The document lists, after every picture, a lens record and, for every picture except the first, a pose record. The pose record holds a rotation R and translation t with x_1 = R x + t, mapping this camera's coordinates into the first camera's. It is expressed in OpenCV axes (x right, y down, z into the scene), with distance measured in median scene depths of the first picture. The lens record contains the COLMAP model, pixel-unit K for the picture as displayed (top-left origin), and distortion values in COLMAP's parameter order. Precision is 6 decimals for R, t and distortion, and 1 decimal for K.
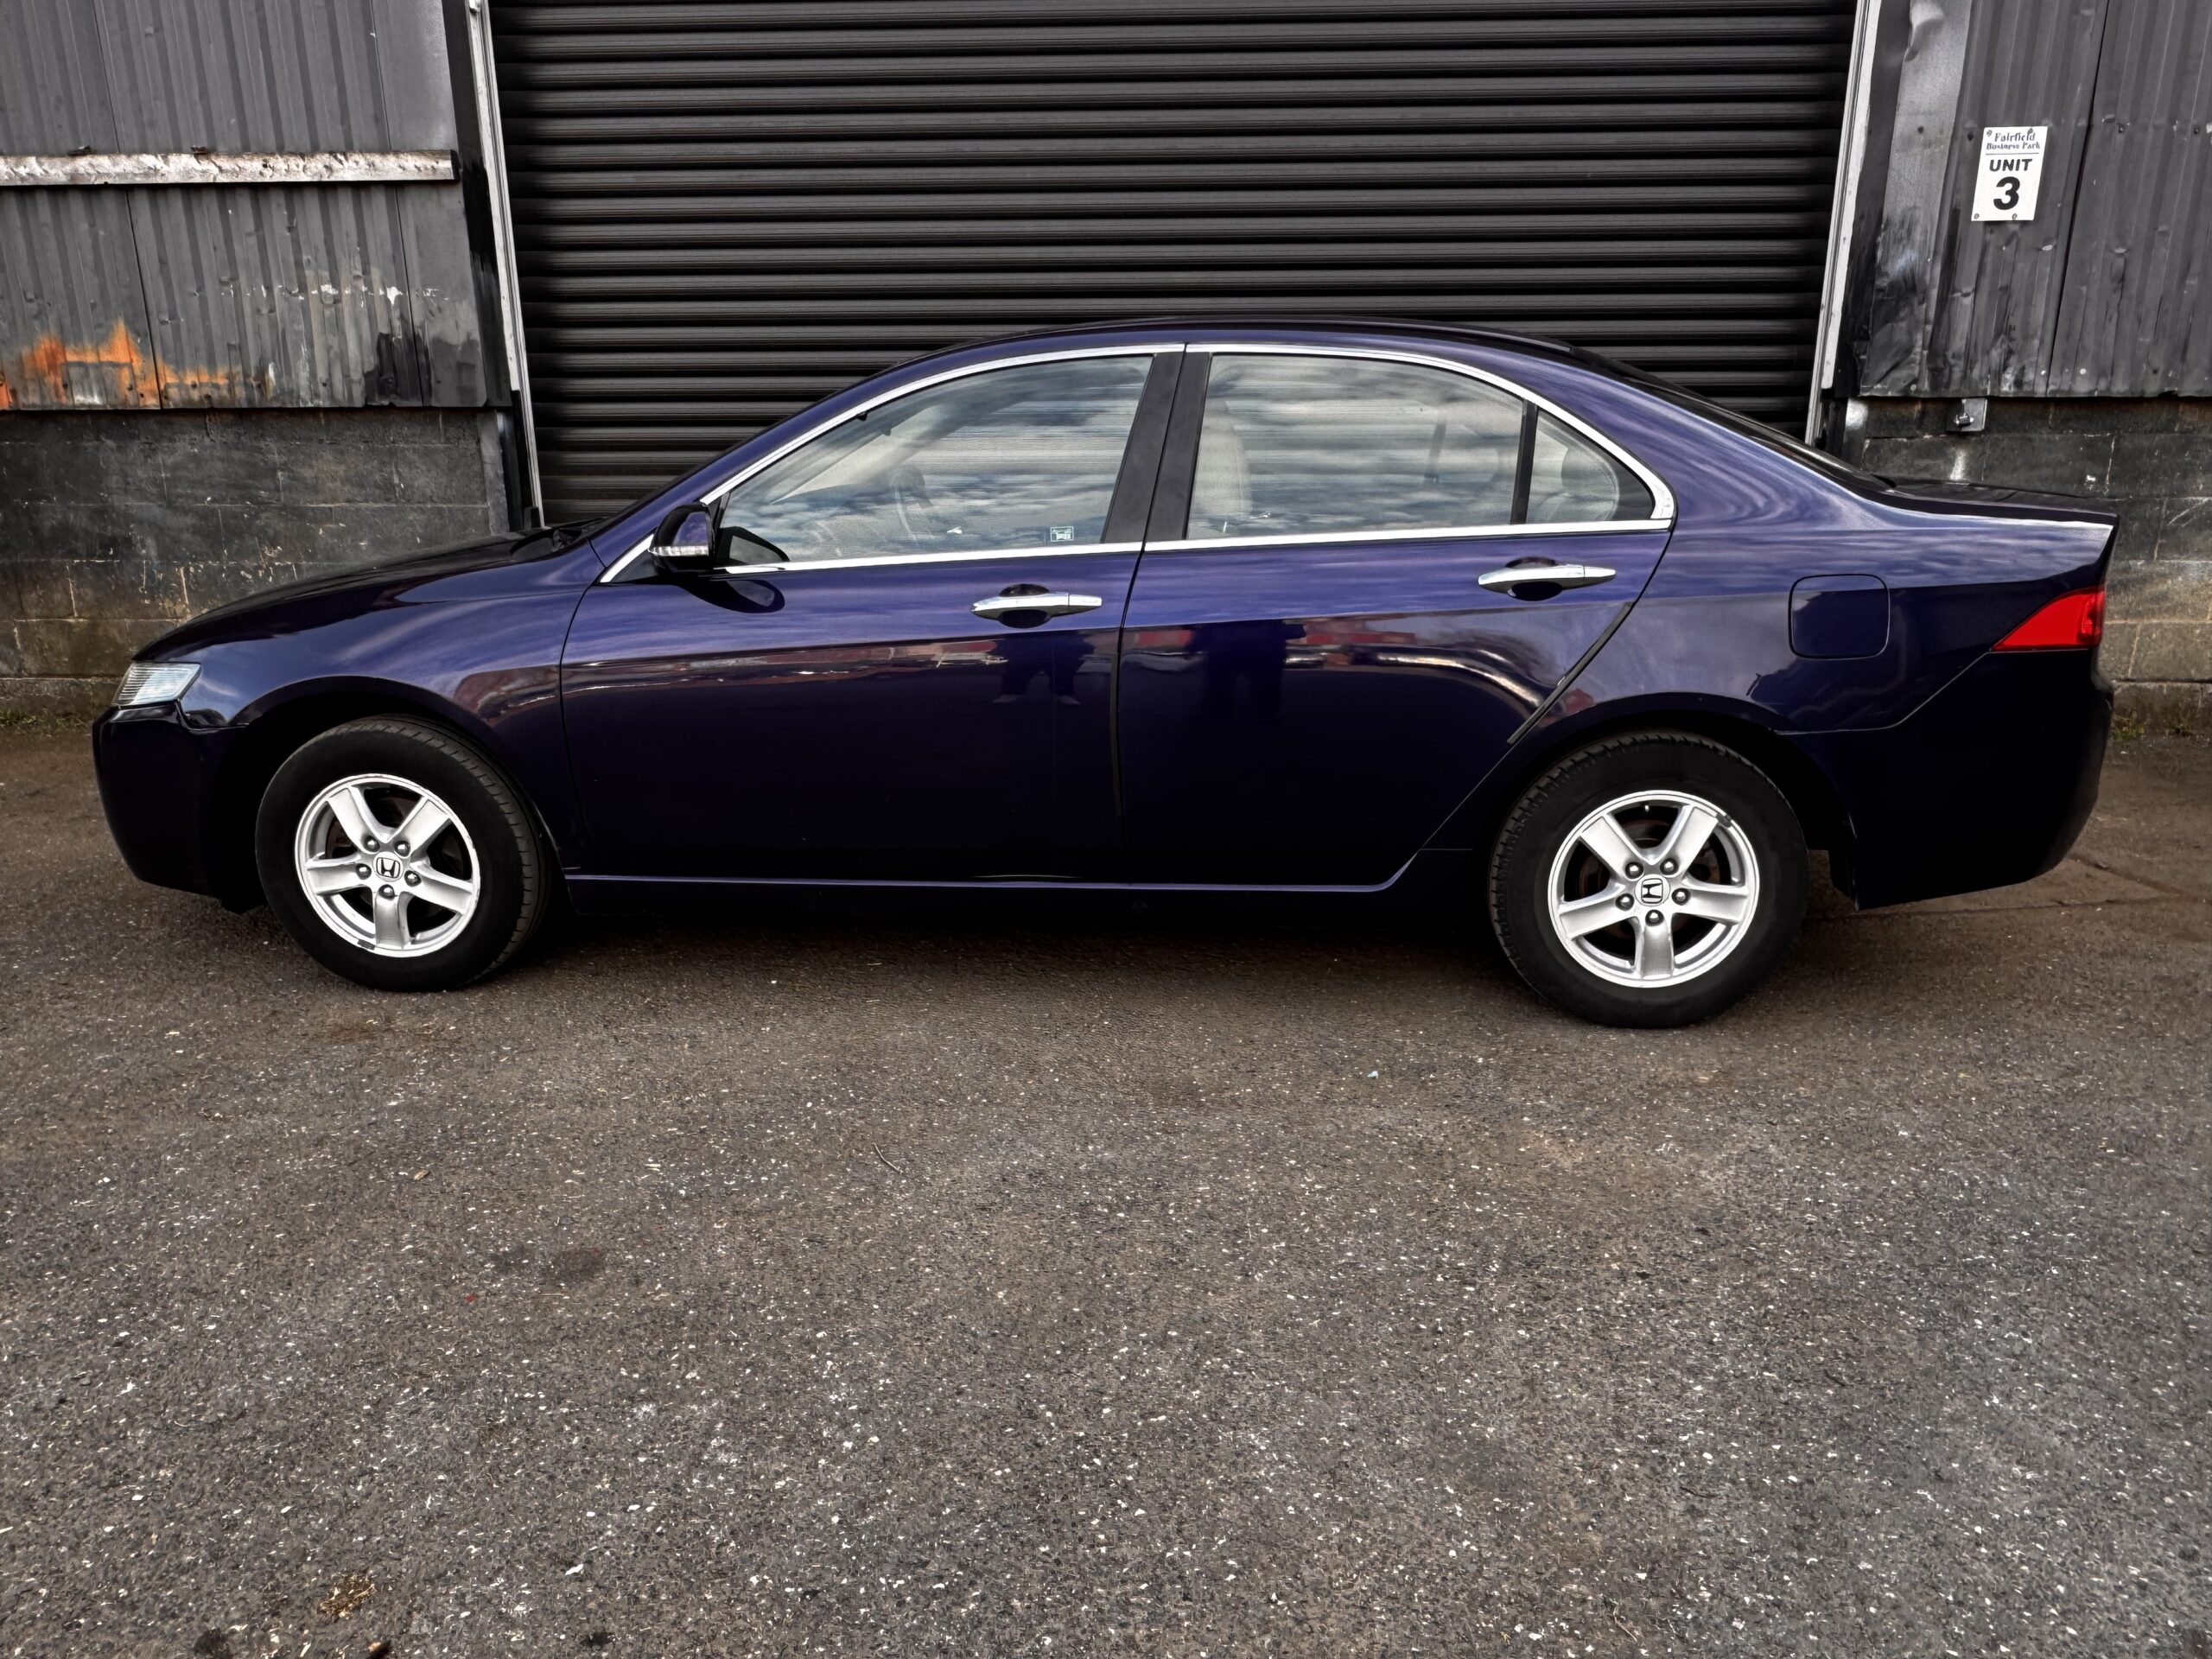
lens RADIAL K [[1507.3, 0, 1108.9], [0, 1507.3, 823.5], [0, 0, 1]] dist [-0.005711, 0.004440]
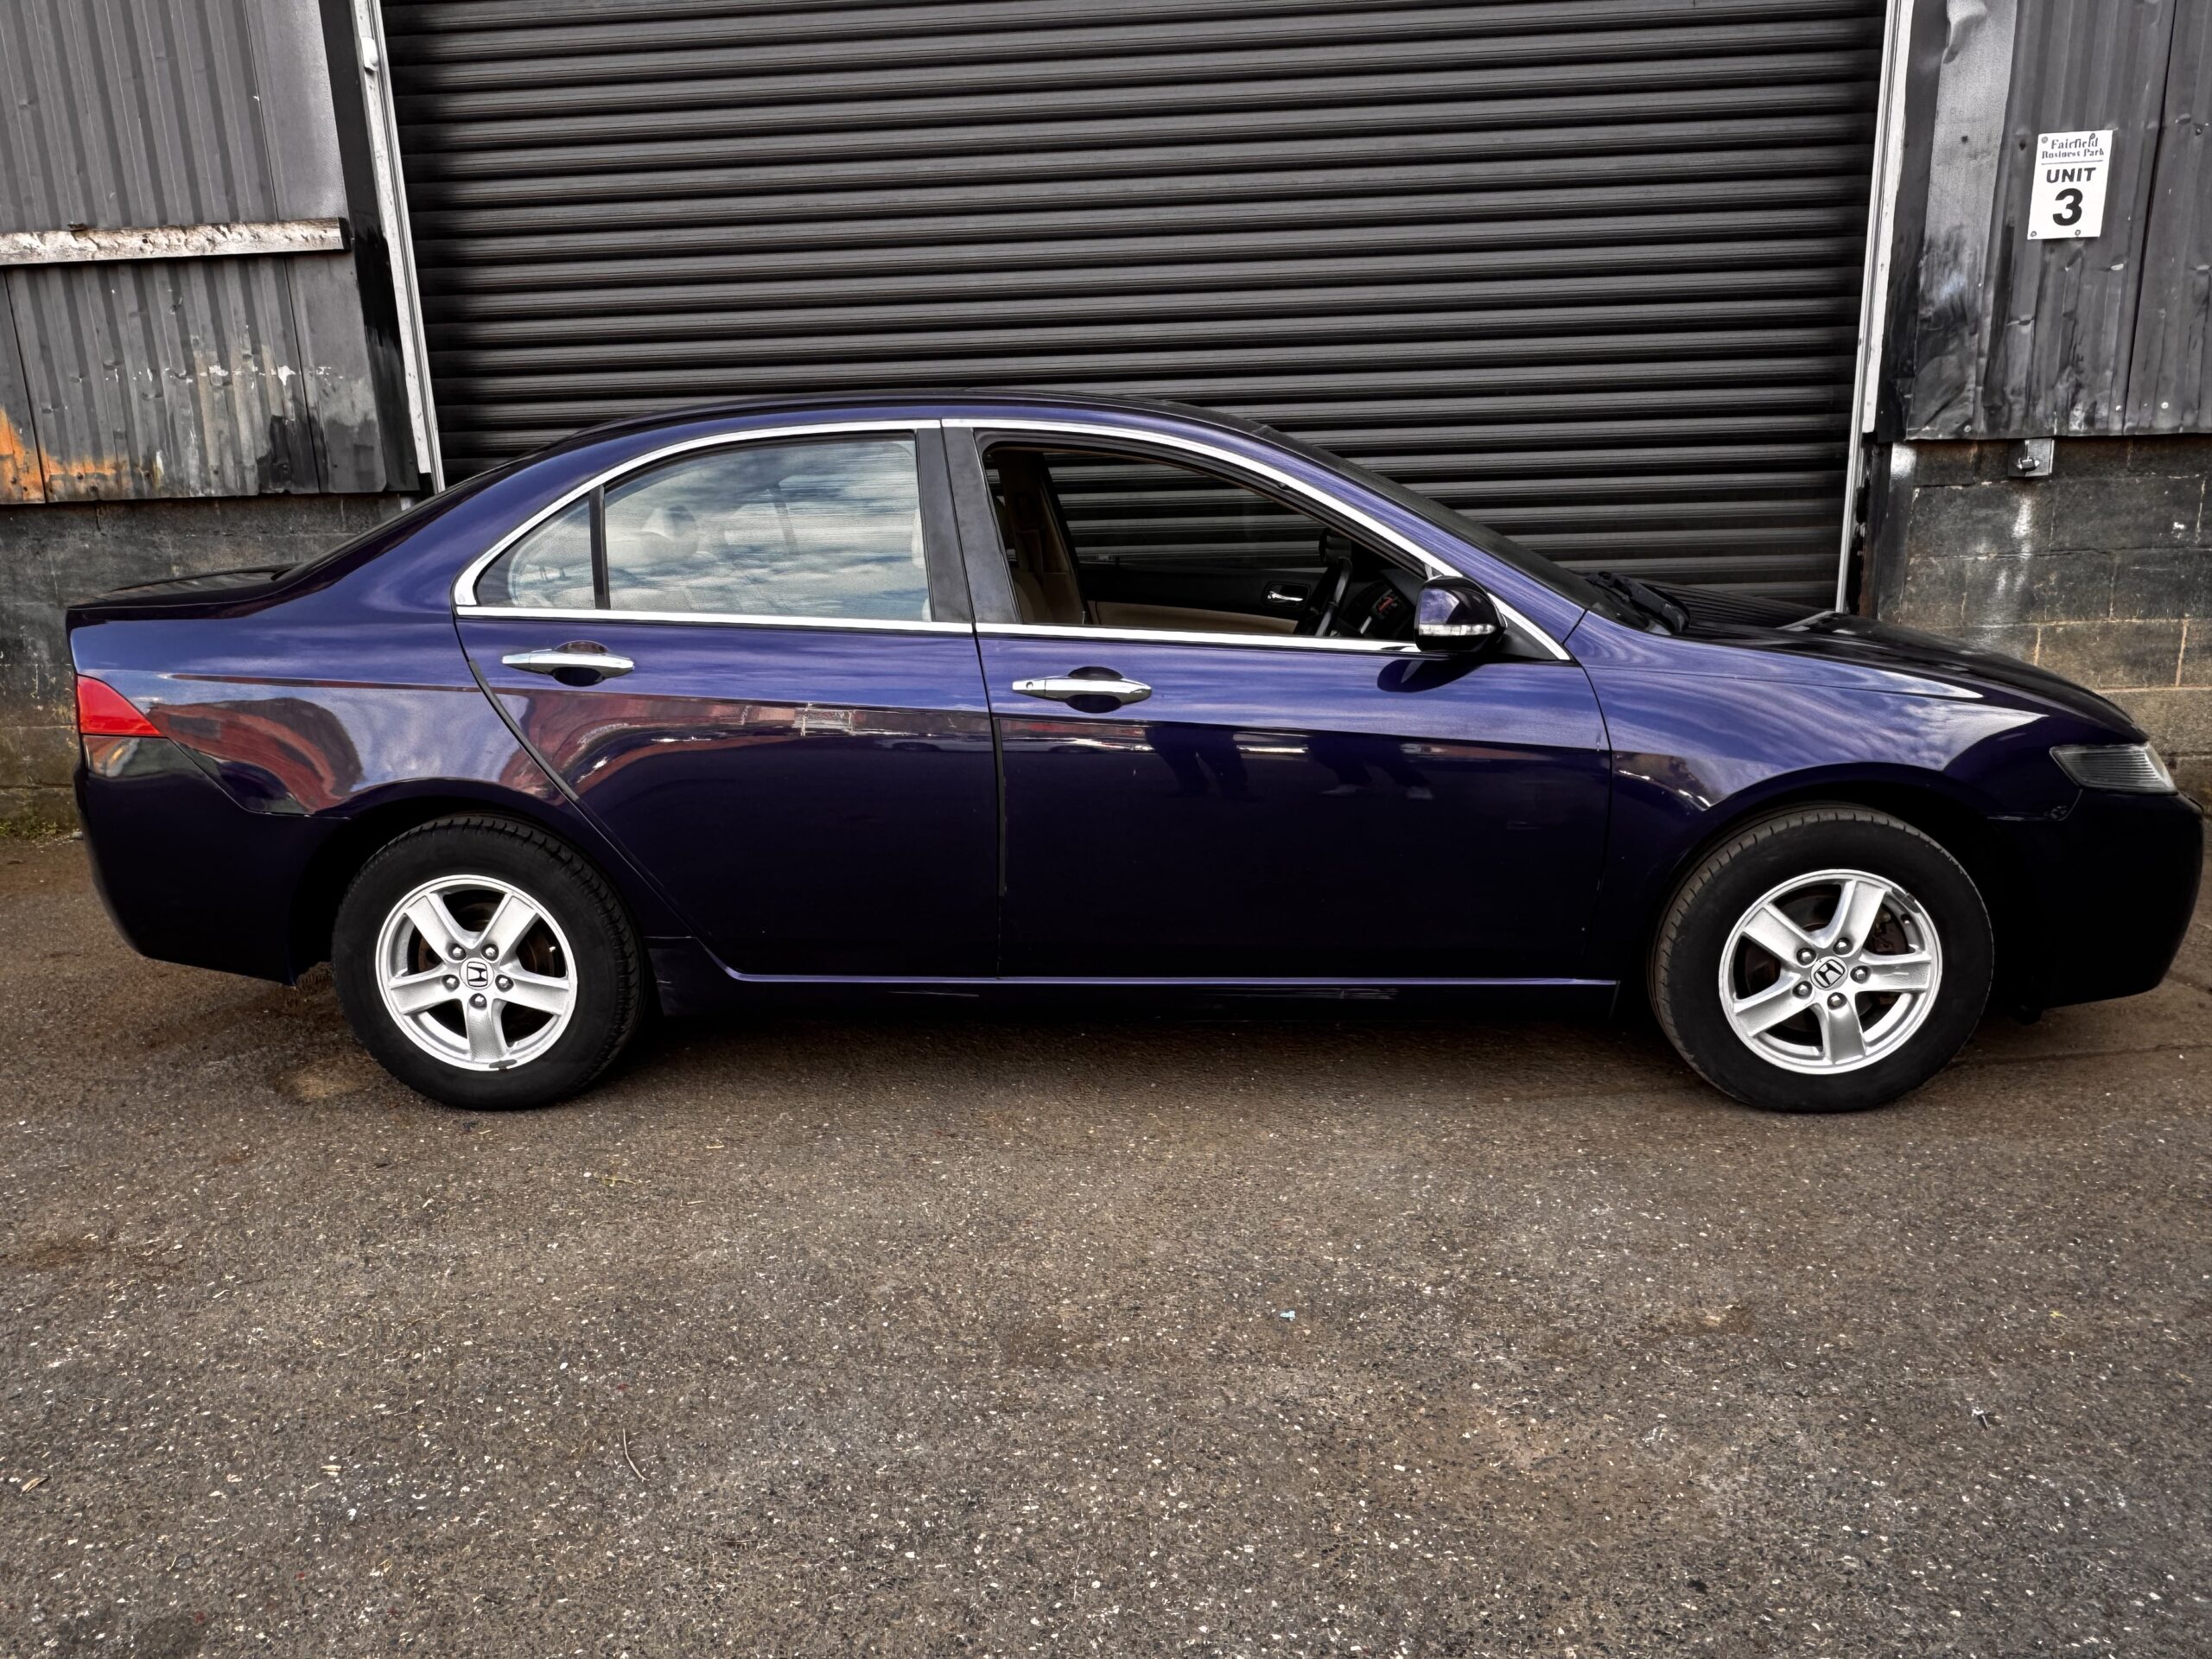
lens RADIAL K [[1507.3, 0, 1108.9], [0, 1507.3, 824.8], [0, 0, 1]] dist [-0.005711, 0.004440]
pose [[0.999066, -0.016868, -0.039789, 0.065187], [0.015357, 0.999161, -0.037970, -0.033224], [0.040396, 0.037323, 0.998486, 0.111793]]
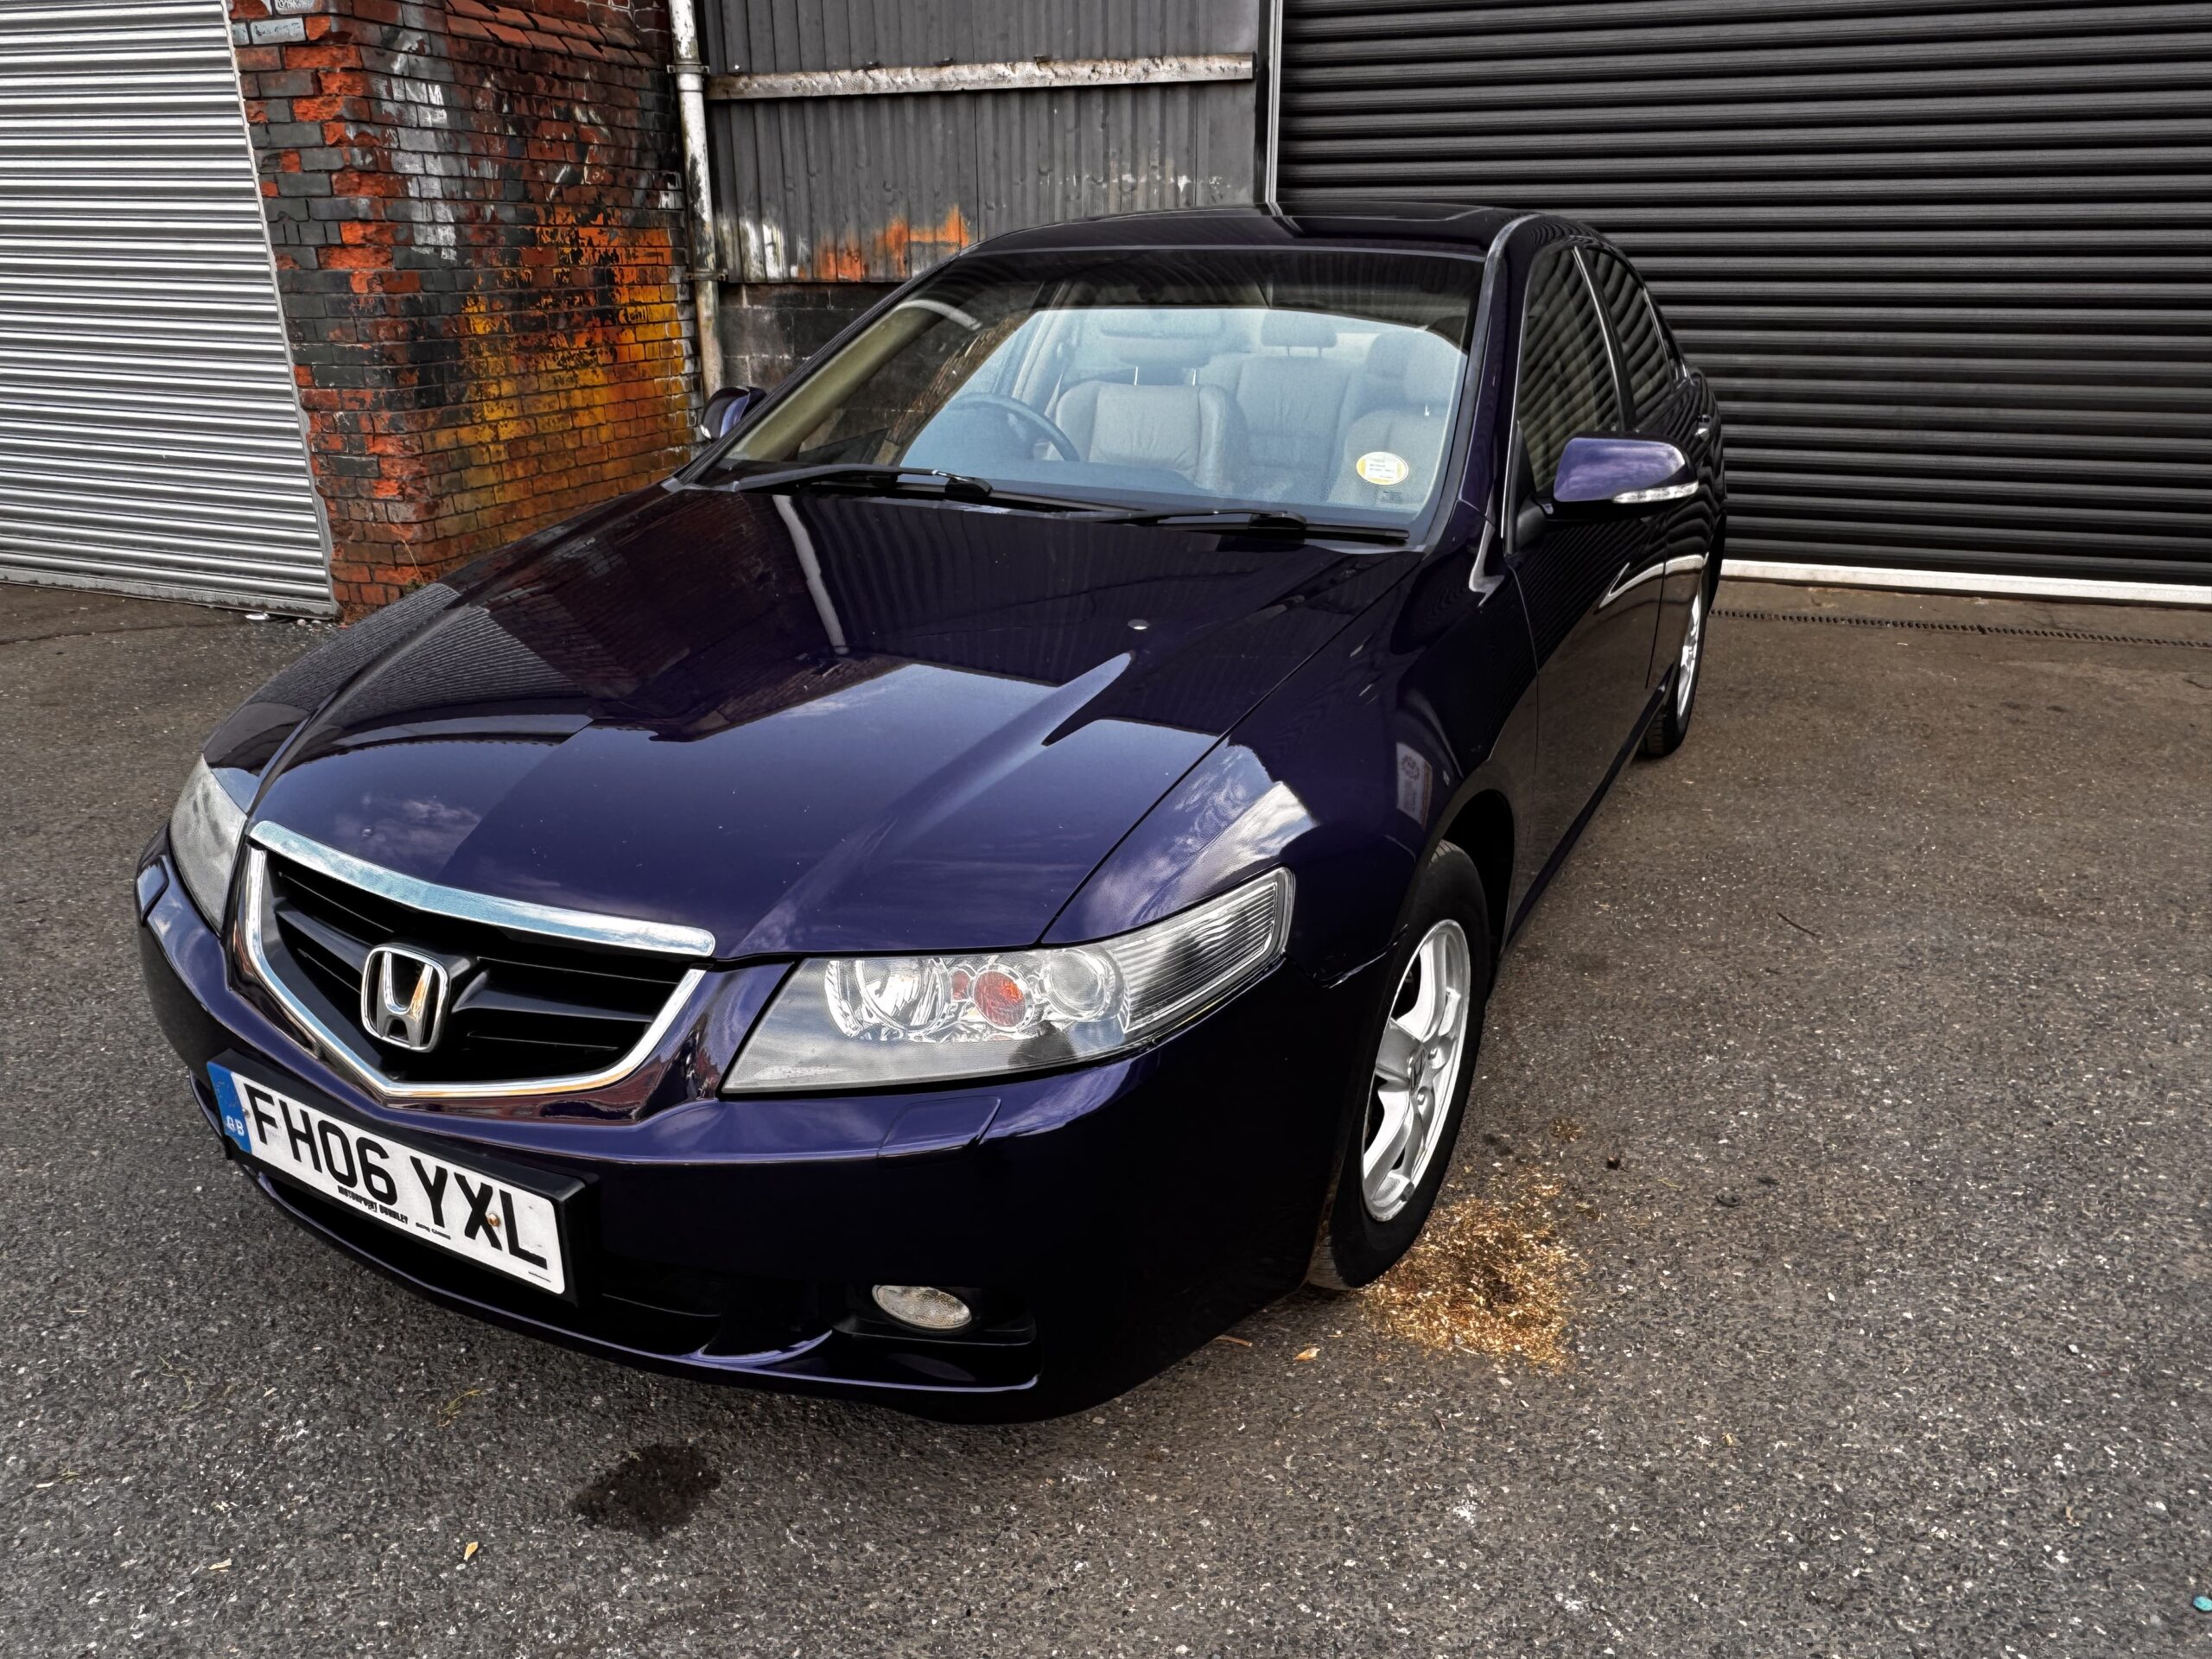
lens RADIAL K [[1507.3, 0, 1107.5], [0, 1507.3, 824.4], [0, 0, 1]] dist [-0.005711, 0.004440]
pose [[0.958425, 0.104969, -0.265336, -0.180952], [-0.083820, 0.992423, 0.089843, 0.038782], [0.272756, -0.063867, 0.959961, -0.159547]]
